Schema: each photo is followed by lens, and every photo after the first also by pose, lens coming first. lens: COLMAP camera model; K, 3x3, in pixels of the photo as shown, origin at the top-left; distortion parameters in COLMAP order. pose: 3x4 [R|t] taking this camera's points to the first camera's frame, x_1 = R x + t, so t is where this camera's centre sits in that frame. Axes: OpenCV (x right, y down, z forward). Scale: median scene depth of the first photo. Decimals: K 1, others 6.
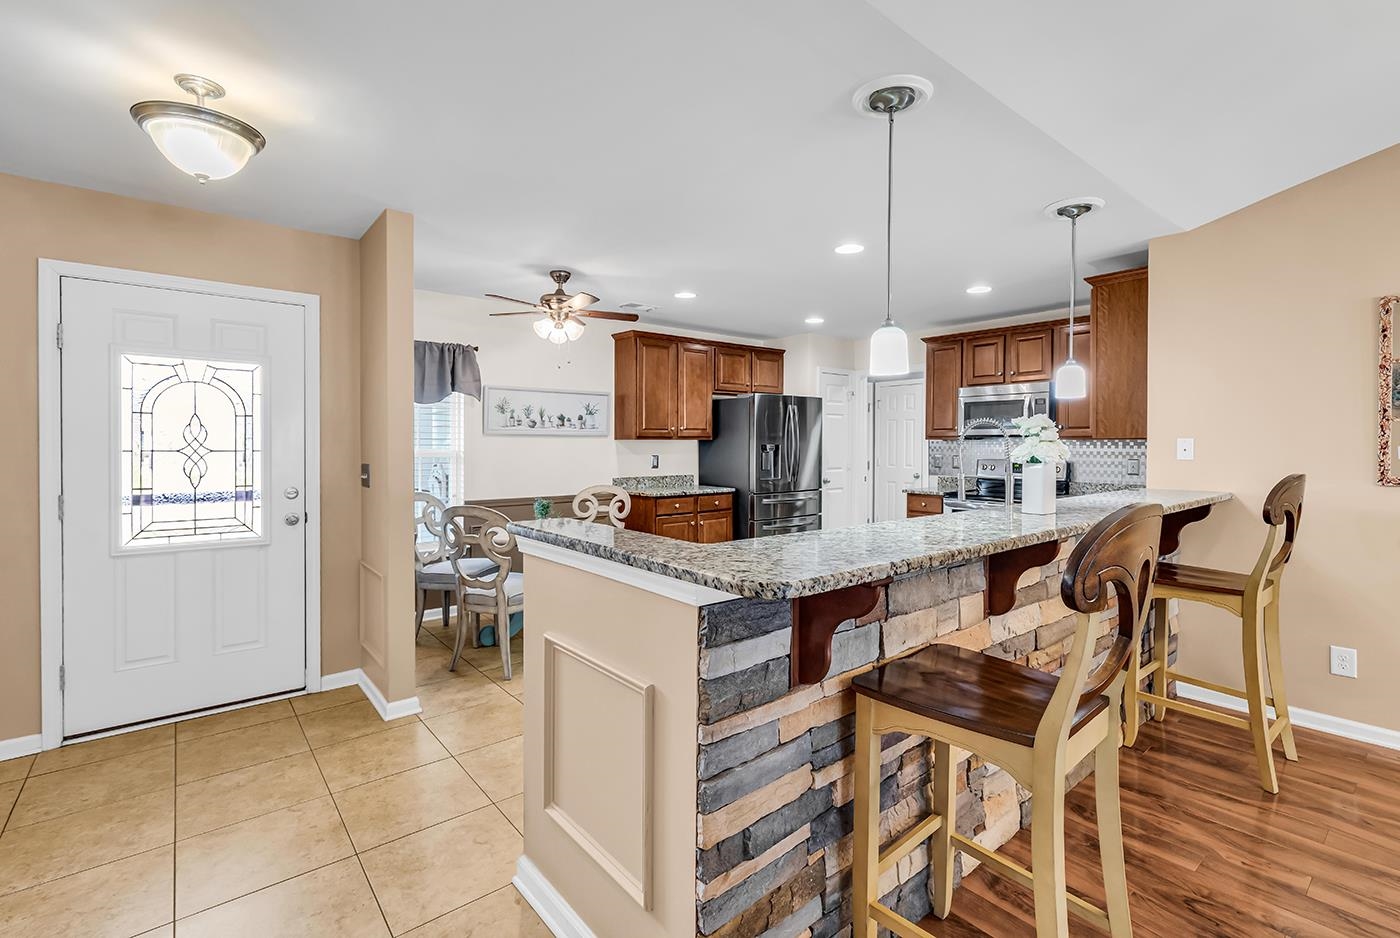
lens RADIAL K [[649.2, 0, 691.6], [0, 649.2, 442.7], [0, 0, 1]] dist [-0.002168, 0.000654]
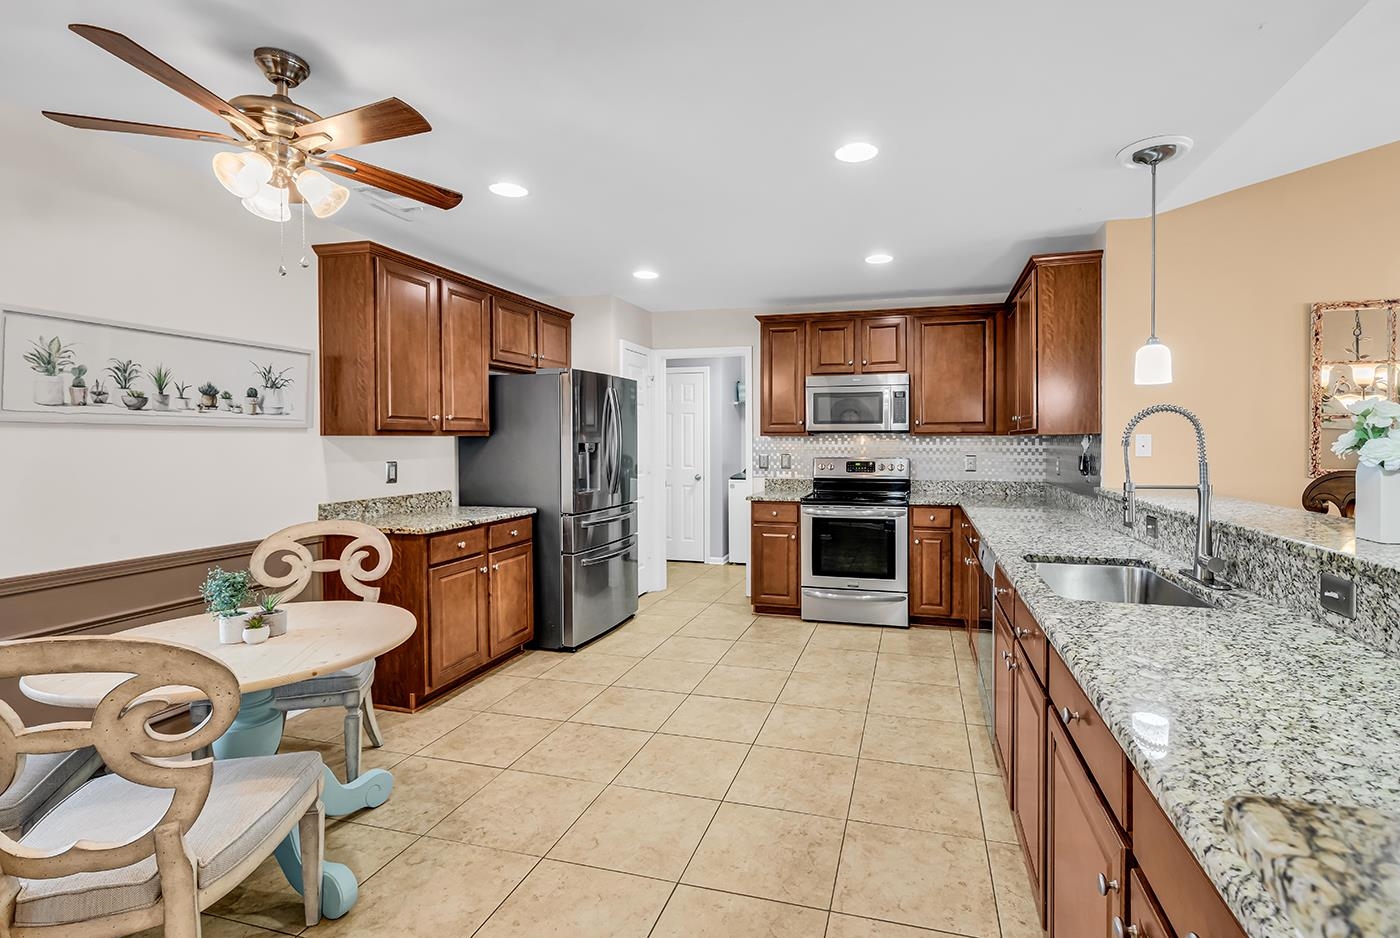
lens RADIAL K [[649.2, 0, 752.1], [0, 649.2, 448.9], [0, 0, 1]] dist [-0.002168, 0.000654]
pose [[0.796909, -0.011117, 0.603997, -0.168960], [0.002873, 0.999889, 0.014613, -0.000219], [-0.604093, -0.009910, 0.796852, 0.351013]]
